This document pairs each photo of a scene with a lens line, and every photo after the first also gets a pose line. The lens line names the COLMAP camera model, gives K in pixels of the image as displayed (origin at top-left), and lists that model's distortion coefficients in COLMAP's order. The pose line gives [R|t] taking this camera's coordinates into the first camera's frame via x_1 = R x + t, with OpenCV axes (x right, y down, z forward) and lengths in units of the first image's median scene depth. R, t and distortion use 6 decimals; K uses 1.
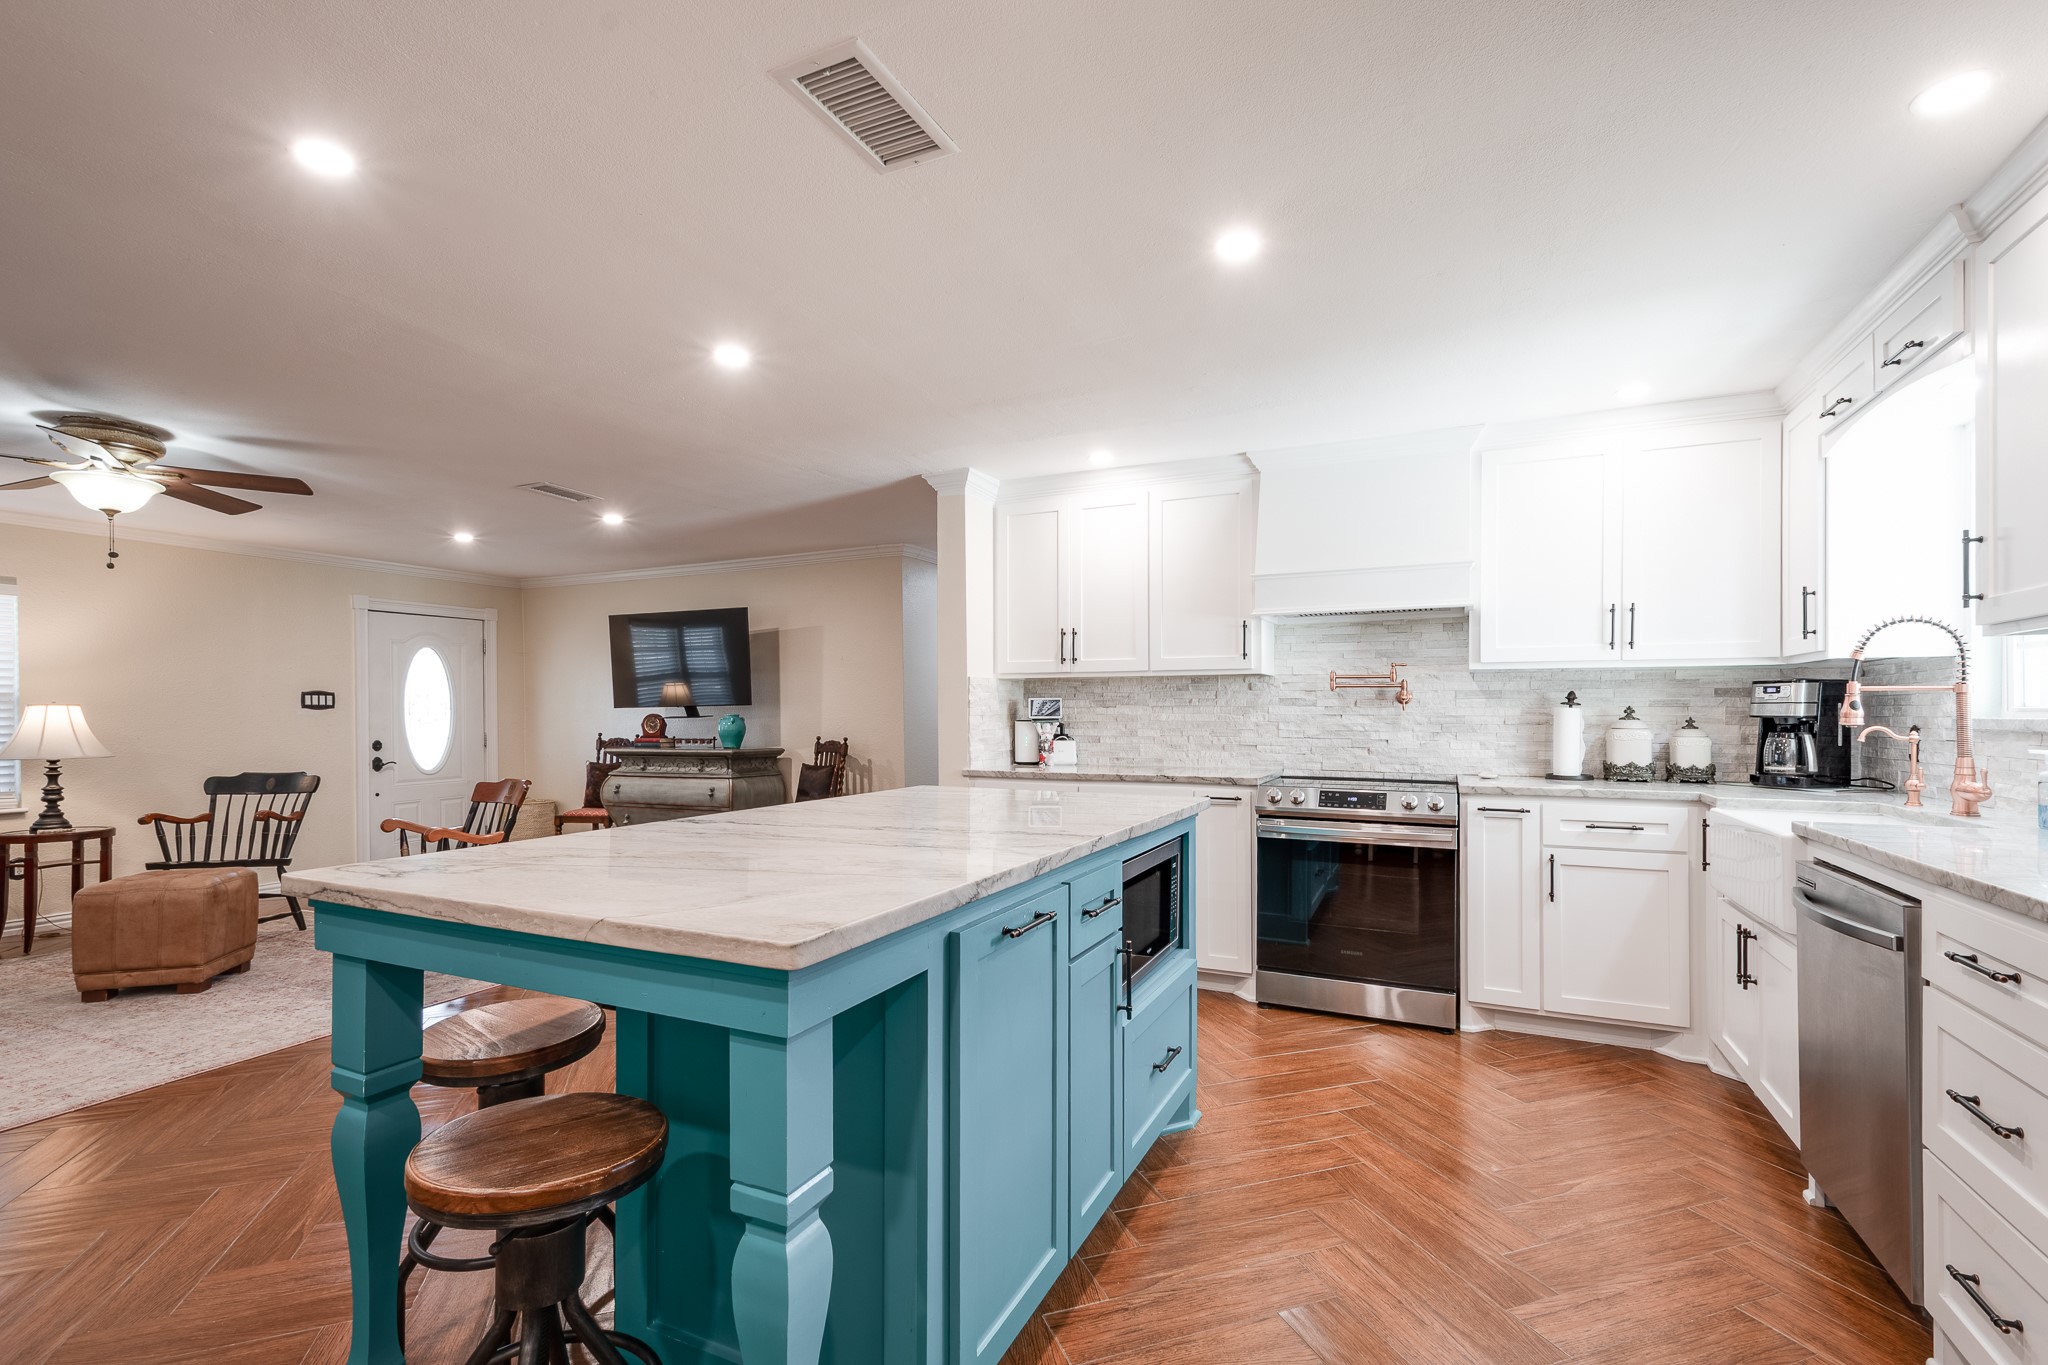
lens RADIAL K [[913.5, 0, 1026.2], [0, 913.5, 688.3], [0, 0, 1]] dist [0.013351, -0.000059]
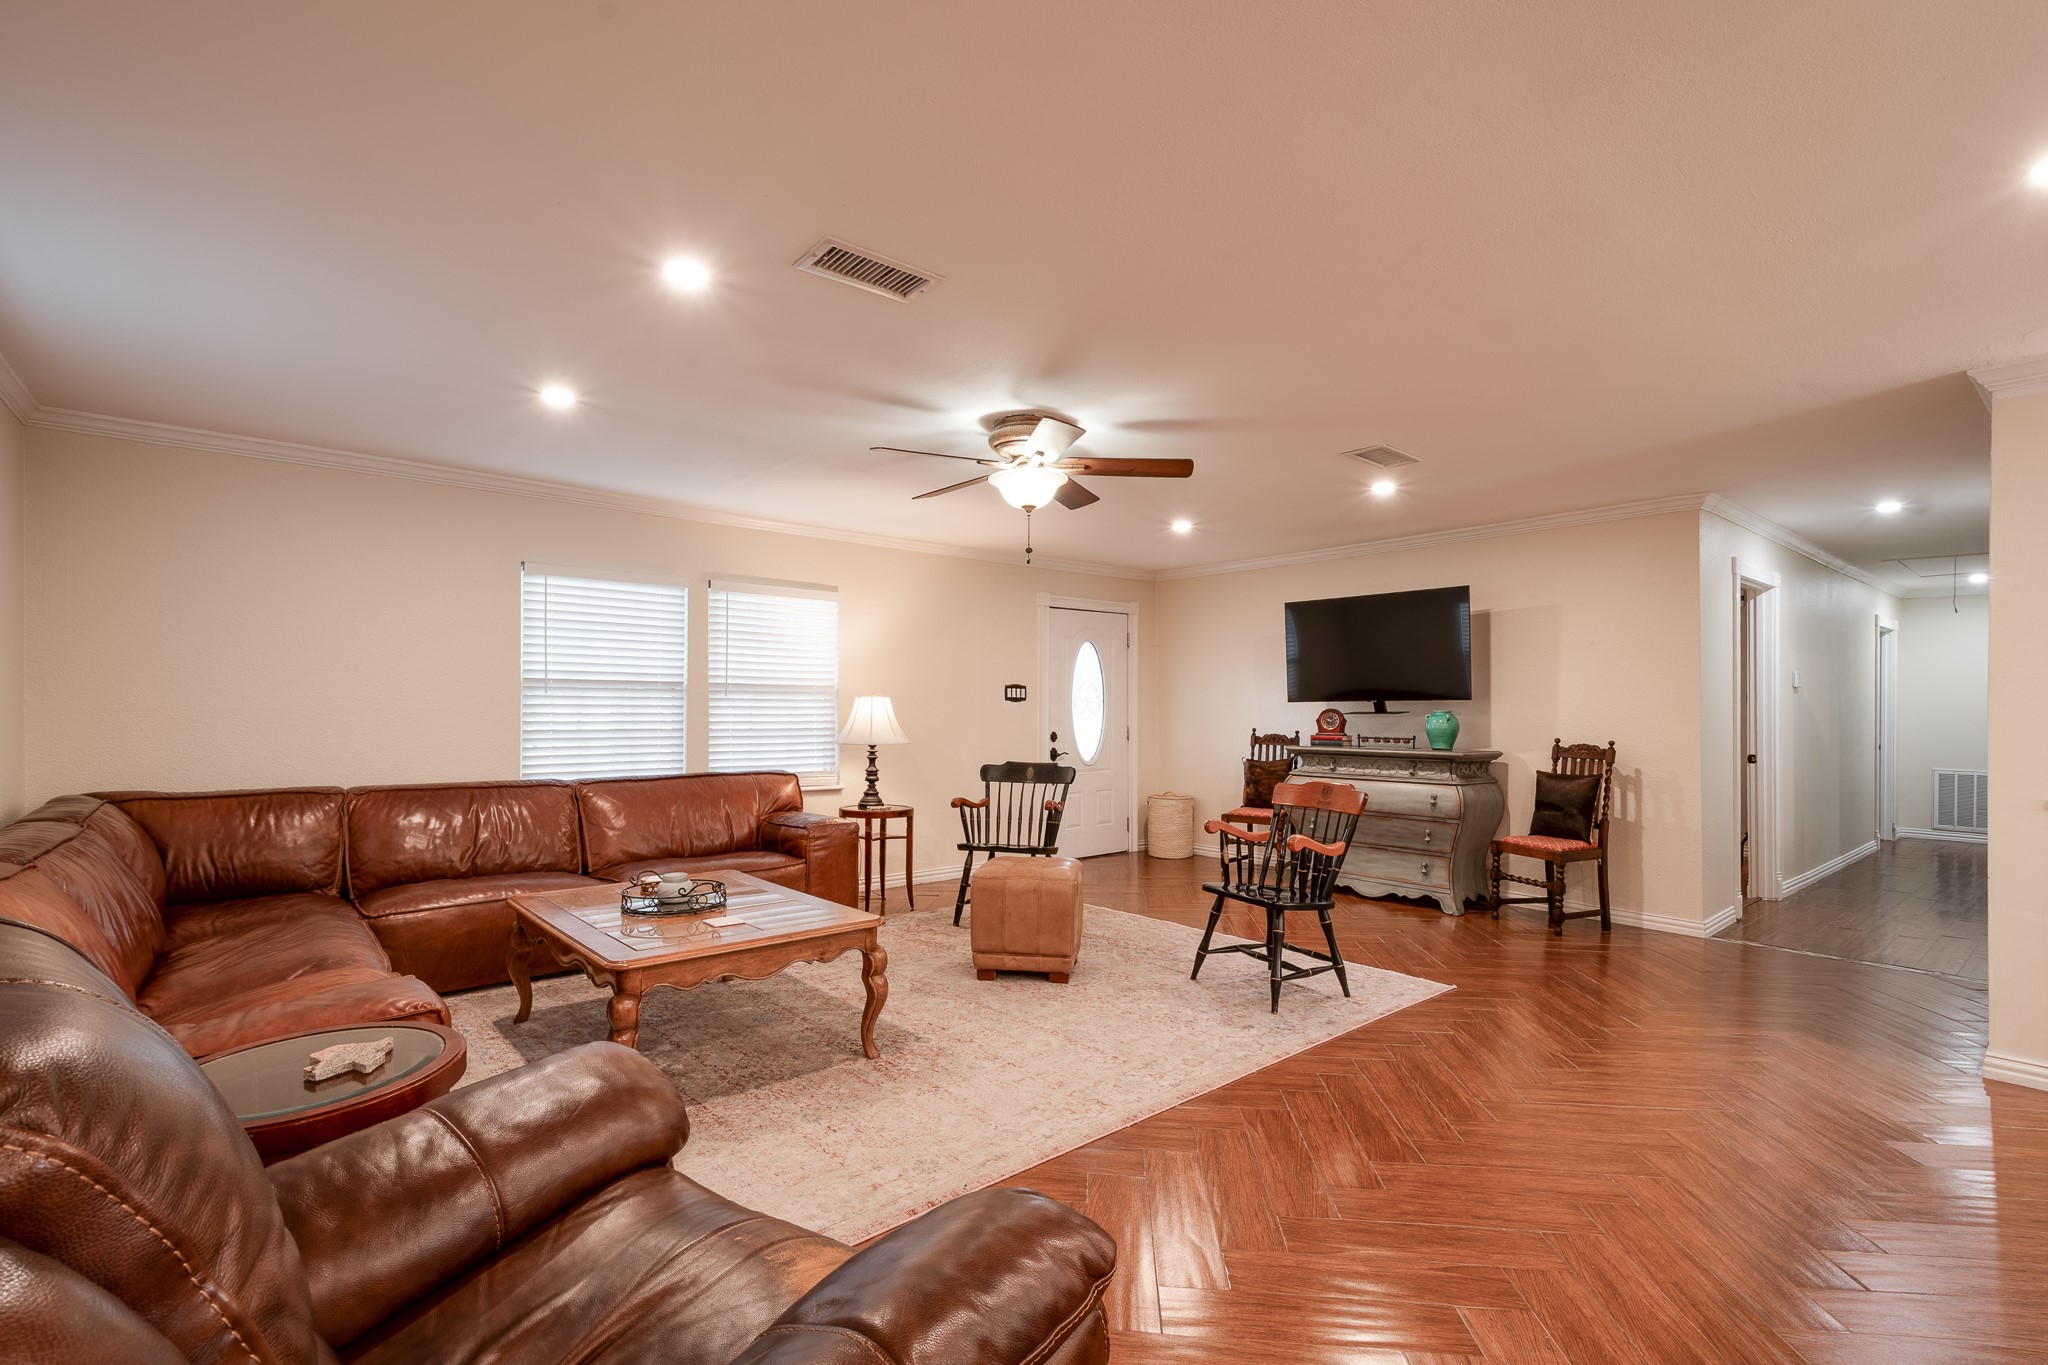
lens RADIAL K [[913.5, 0, 1016.6], [0, 913.5, 680.5], [0, 0, 1]] dist [0.013351, -0.000059]
pose [[0.910010, -0.002729, -0.414577, -0.414874], [0.002294, 0.999996, -0.001546, 0.000432], [0.414579, 0.000456, 0.910013, 0.054395]]
